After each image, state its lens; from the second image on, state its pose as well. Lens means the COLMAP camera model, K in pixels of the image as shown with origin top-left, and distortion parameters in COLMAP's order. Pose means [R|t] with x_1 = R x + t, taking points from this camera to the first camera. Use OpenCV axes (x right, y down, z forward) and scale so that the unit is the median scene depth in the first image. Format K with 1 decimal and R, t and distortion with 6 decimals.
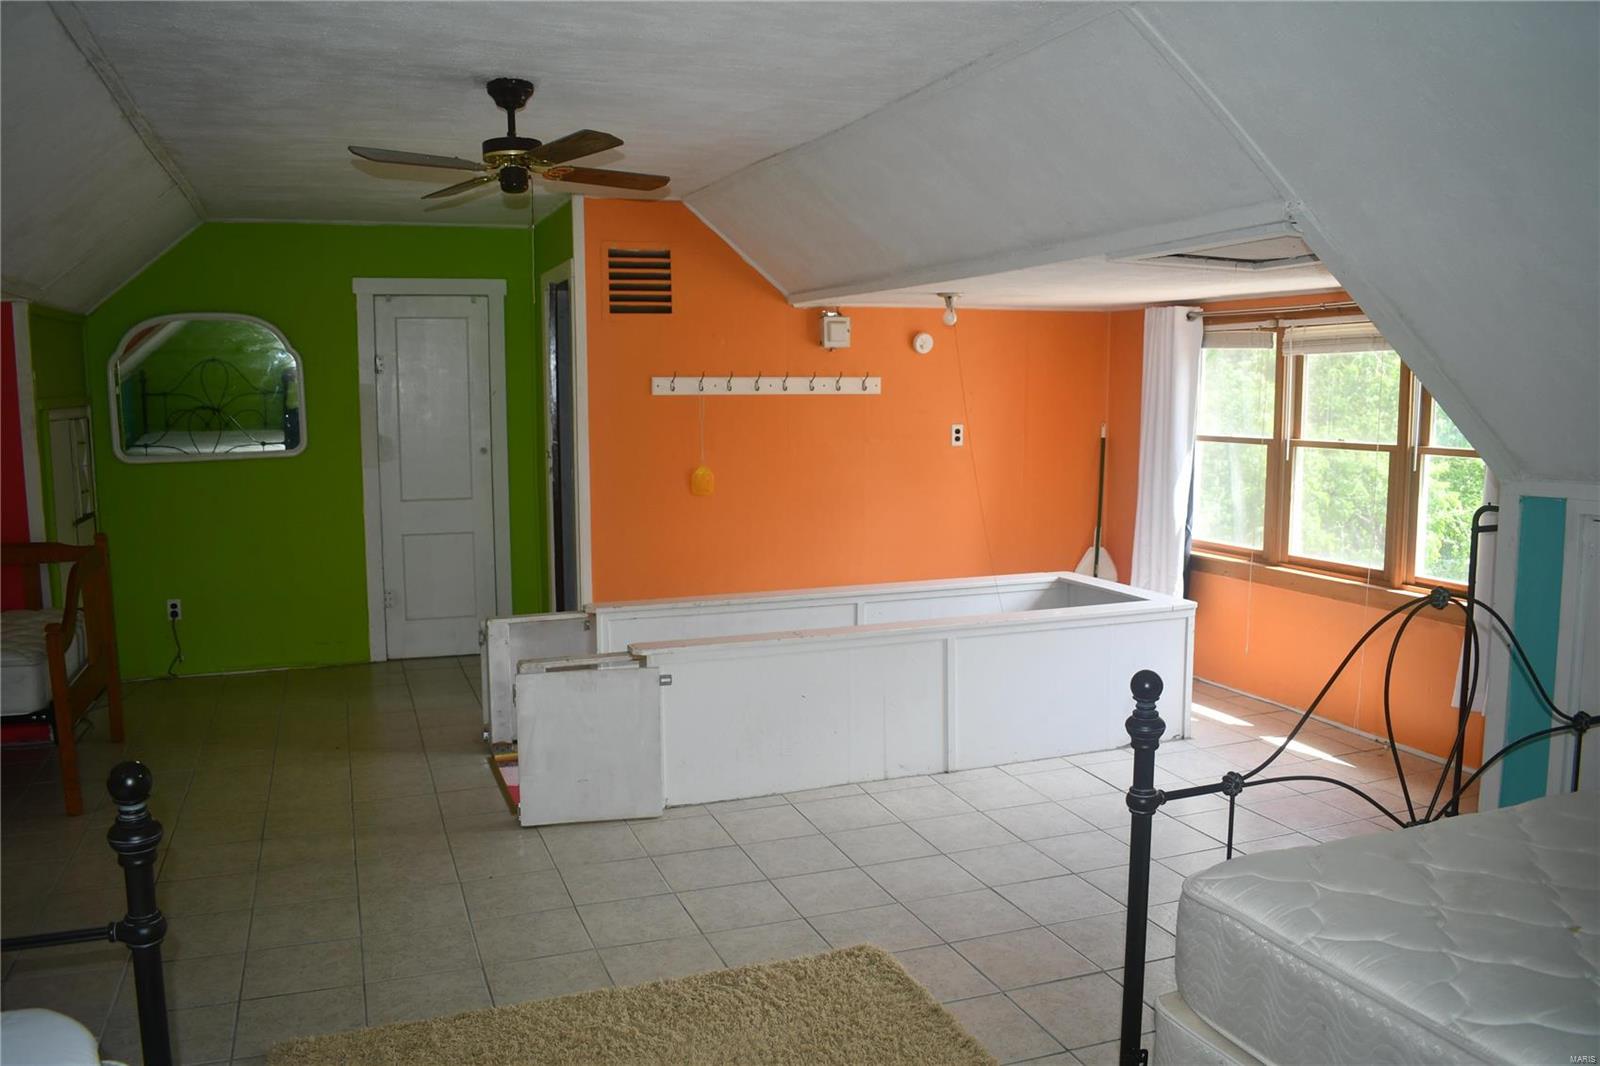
lens RADIAL K [[1250.6, 0, 800.0], [0, 1250.6, 533.0], [0, 0, 1]] dist [-0.097362, 0.008381]
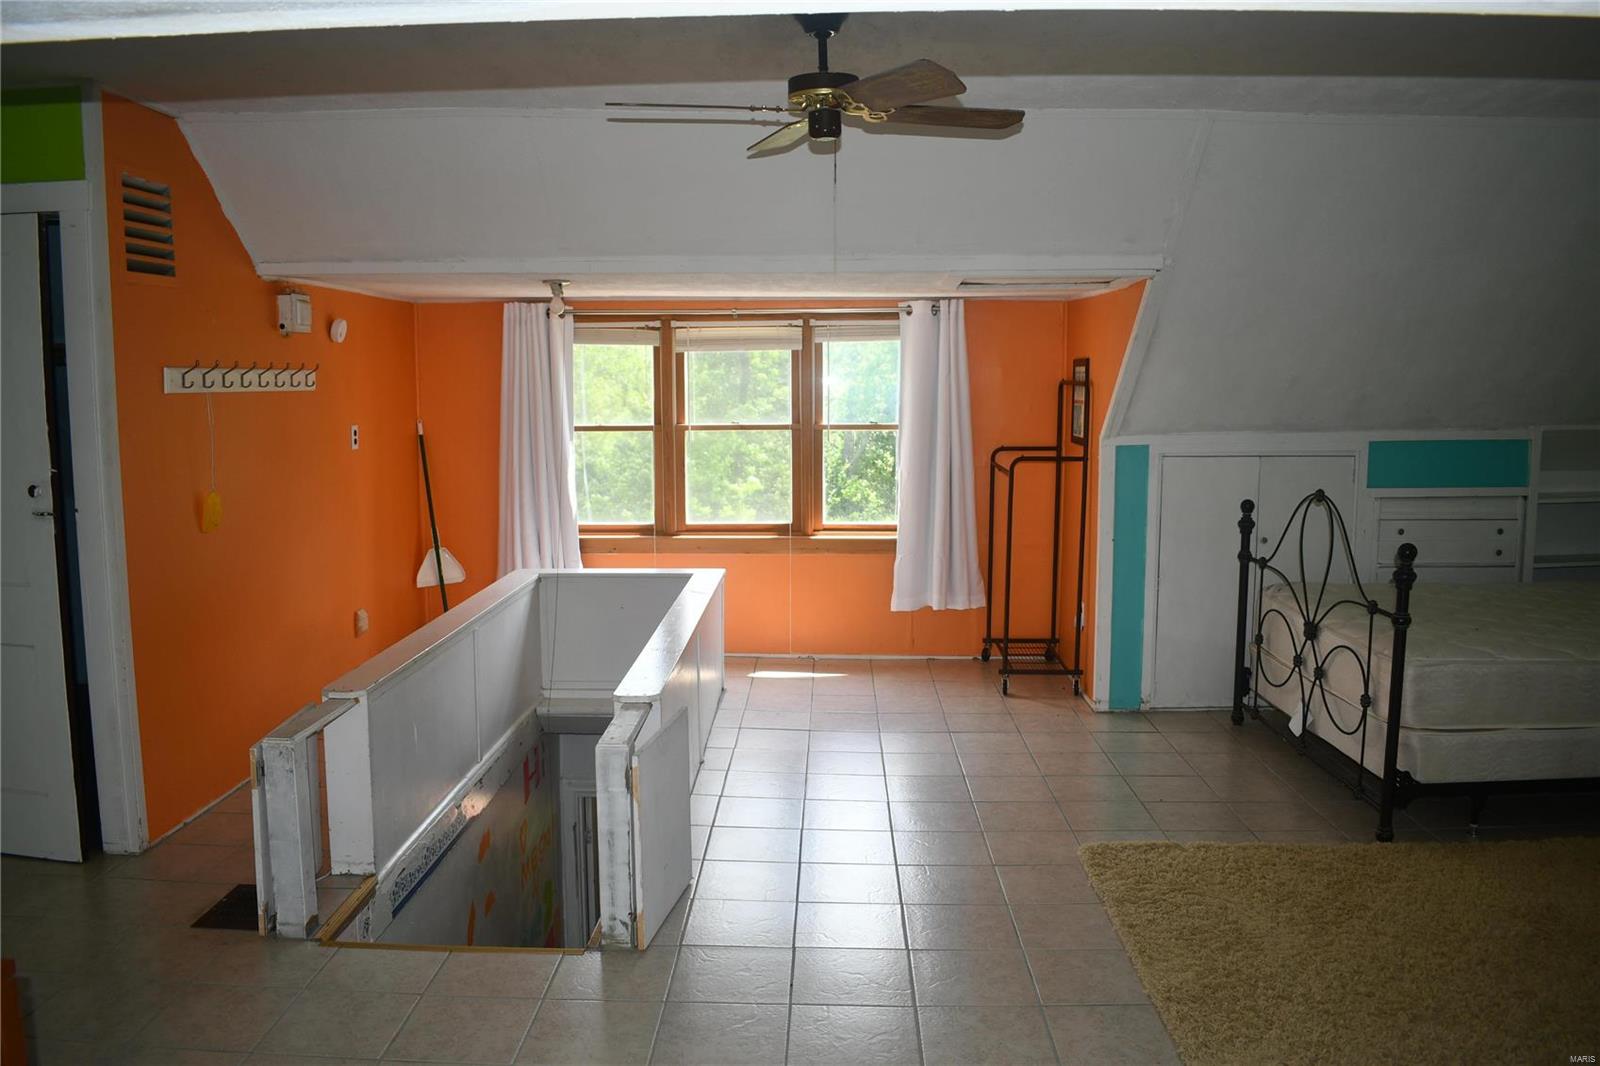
lens RADIAL K [[1250.6, 0, 800.0], [0, 1250.6, 533.0], [0, 0, 1]] dist [-0.097362, 0.008381]
pose [[0.376943, -0.108848, 0.919818, -0.627758], [0.107710, 0.991485, 0.073190, -0.047146], [-0.919953, 0.071485, 0.385457, 0.435701]]
